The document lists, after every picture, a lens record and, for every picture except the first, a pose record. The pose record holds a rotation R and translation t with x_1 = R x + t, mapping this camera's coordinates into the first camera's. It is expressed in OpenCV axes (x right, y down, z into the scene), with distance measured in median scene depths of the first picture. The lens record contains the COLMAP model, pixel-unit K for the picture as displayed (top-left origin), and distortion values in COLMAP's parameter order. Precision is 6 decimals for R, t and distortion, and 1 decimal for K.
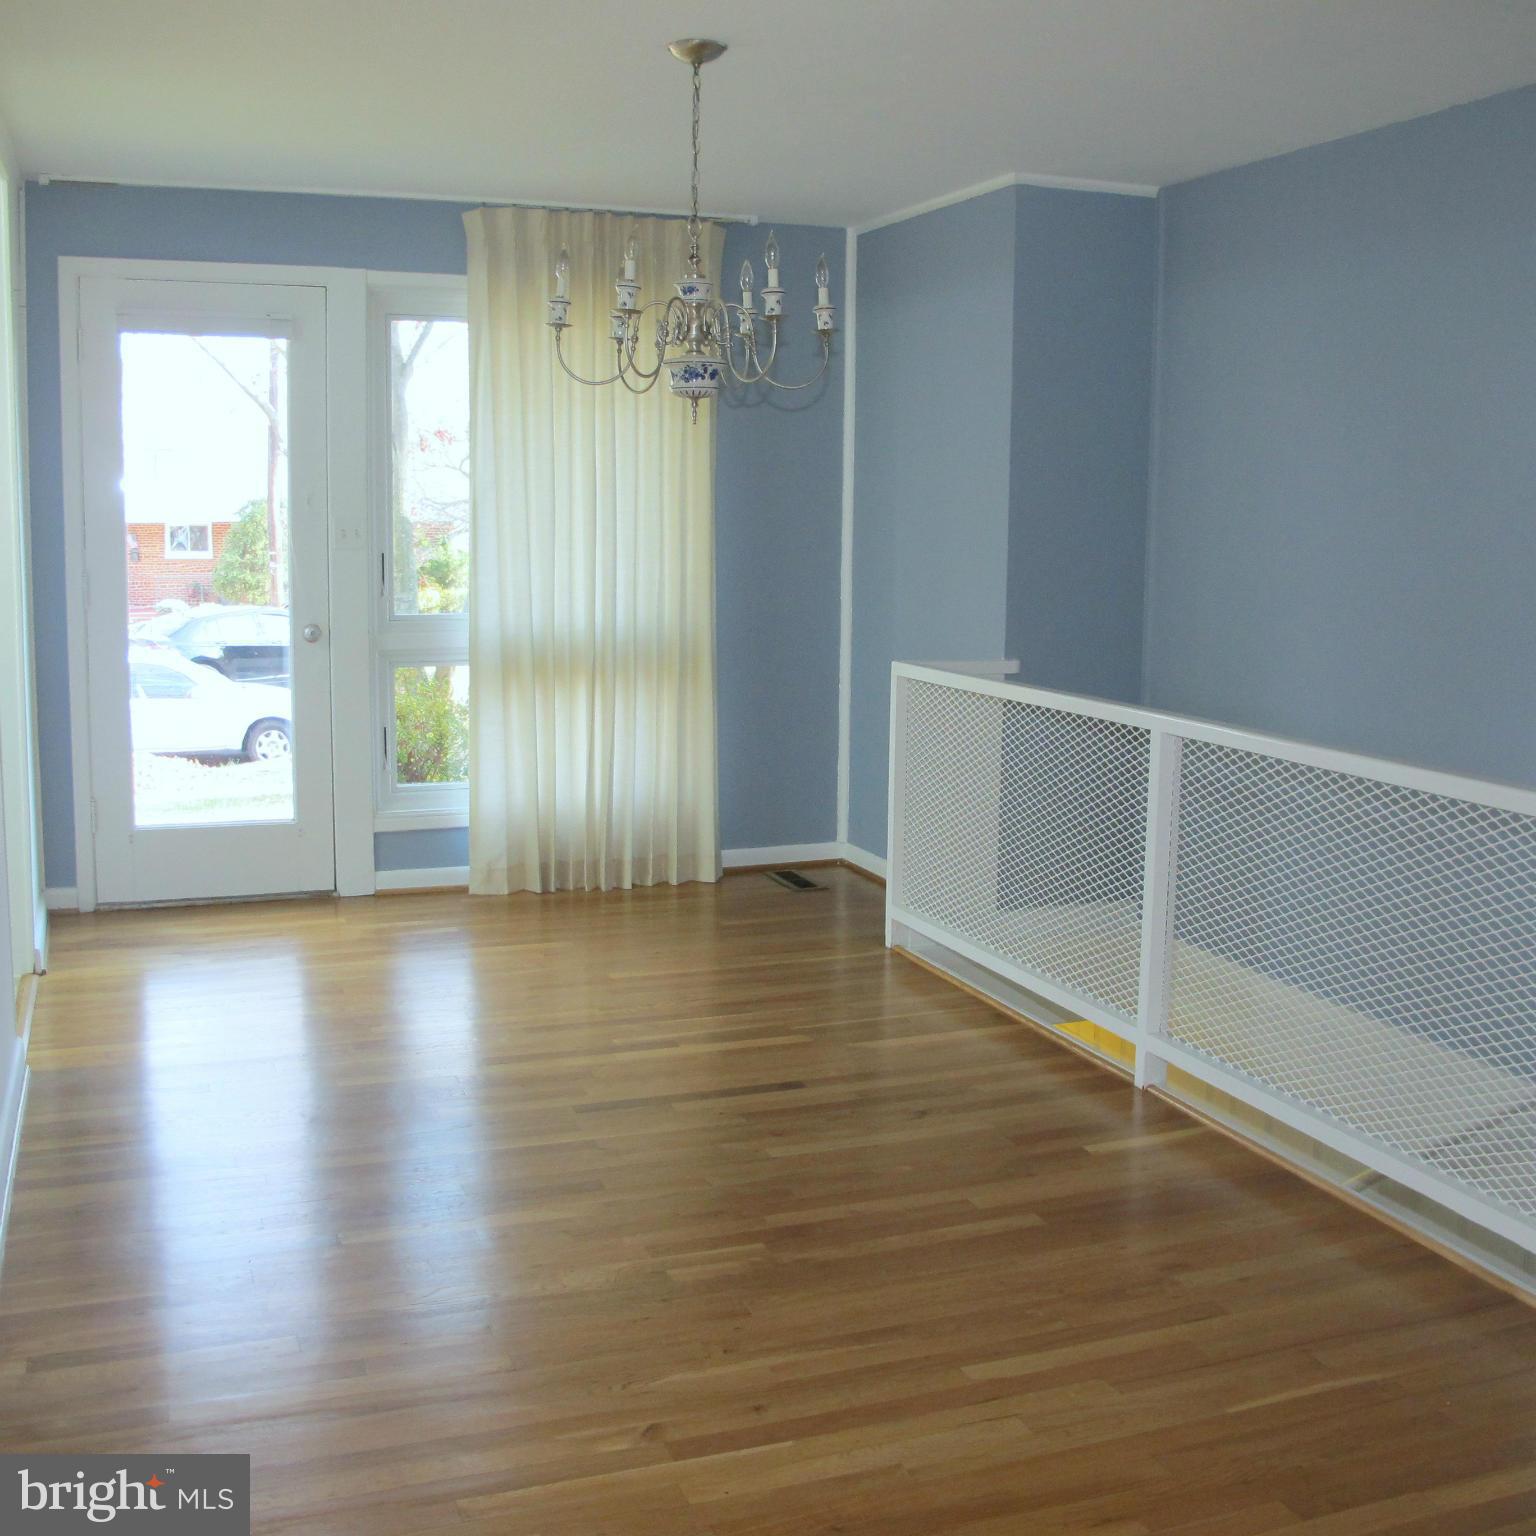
lens RADIAL K [[1718.2, 0, 765.2], [0, 1718.2, 755.3], [0, 0, 1]] dist [-0.107698, 0.000000]
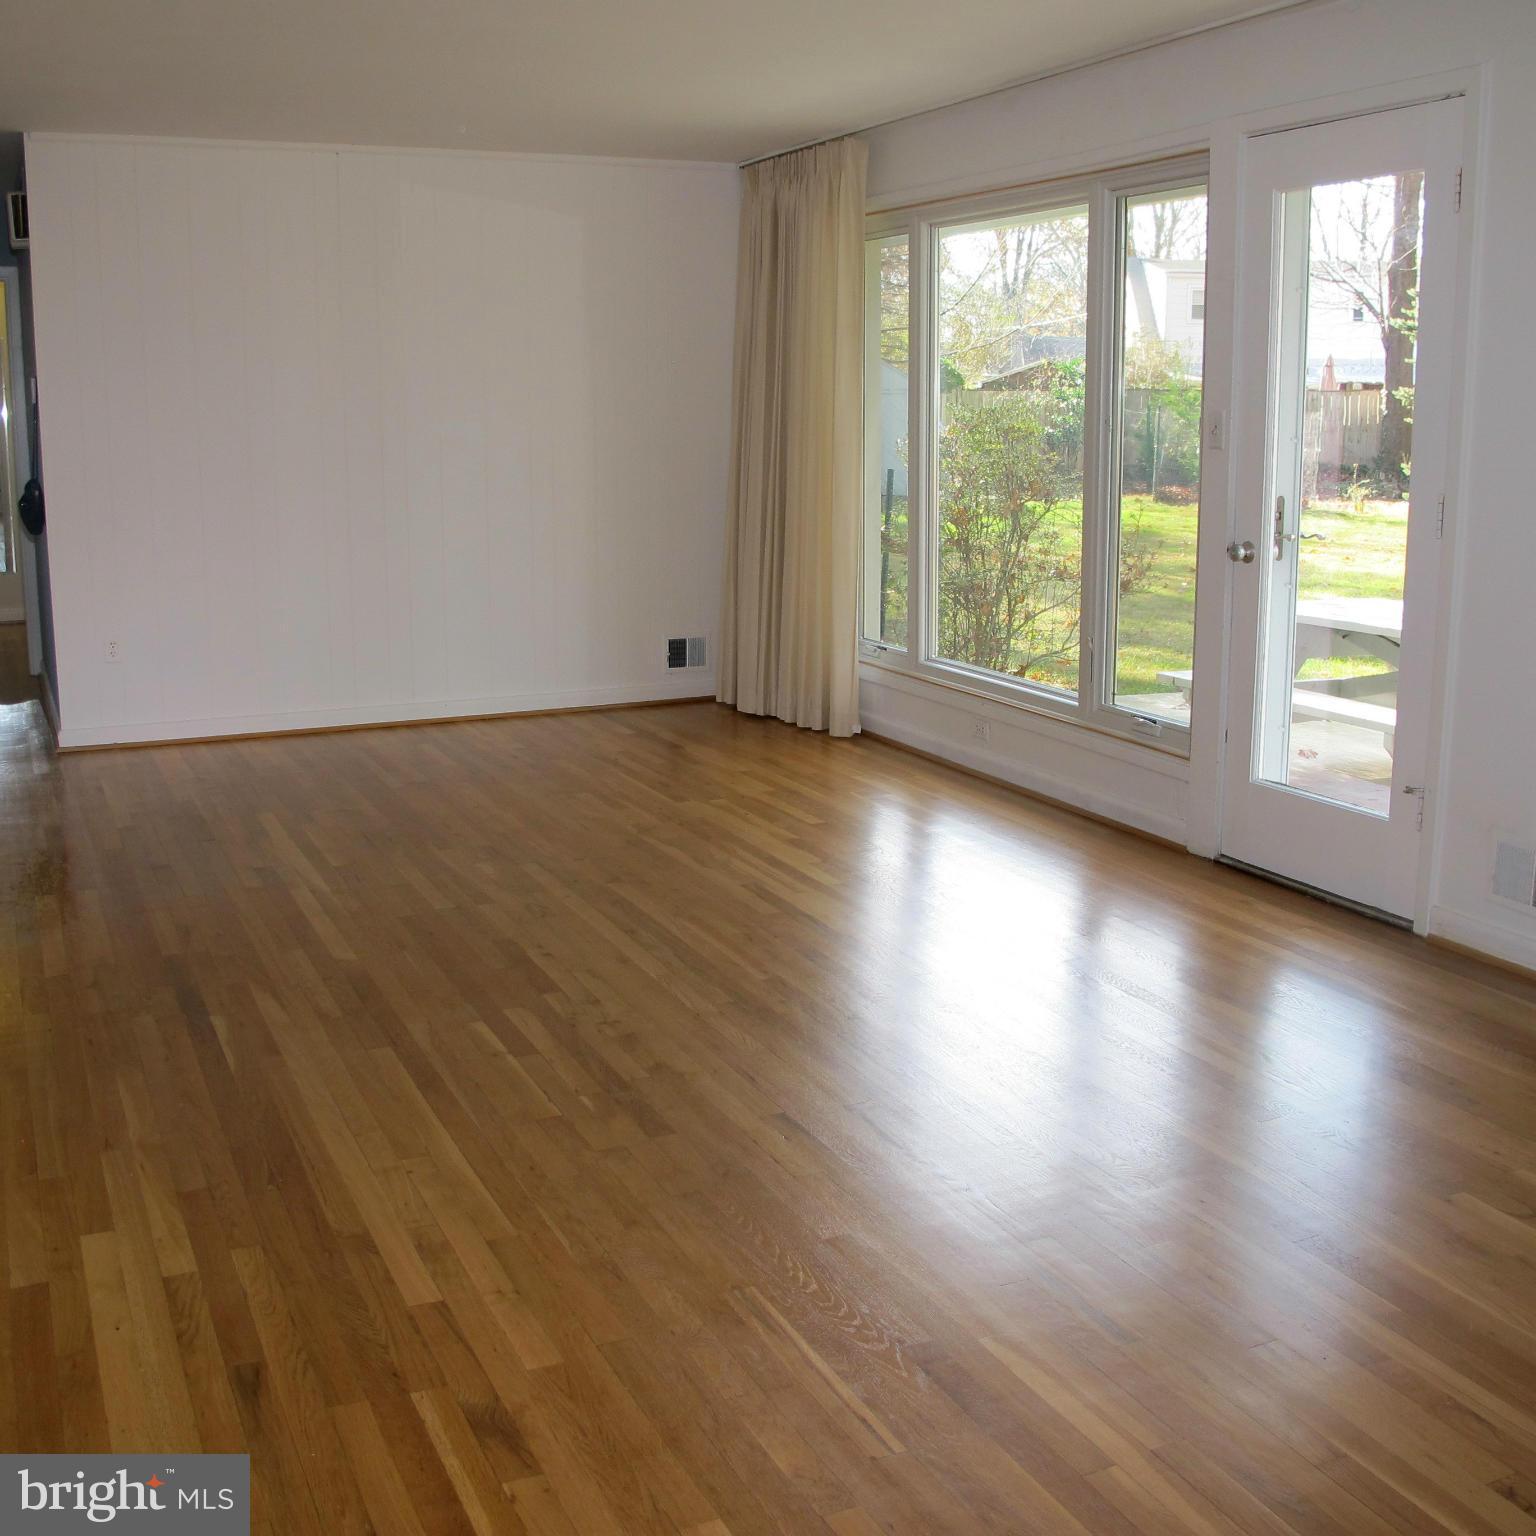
lens RADIAL K [[1718.2, 0, 757.7], [0, 1718.2, 758.5], [0, 0, 1]] dist [-0.107698, 0.000000]
pose [[0.066344, 0.186115, -0.980285, 0.473021], [-0.139880, 0.974483, 0.175547, -0.086571], [0.987943, 0.125476, 0.090685, 0.707906]]
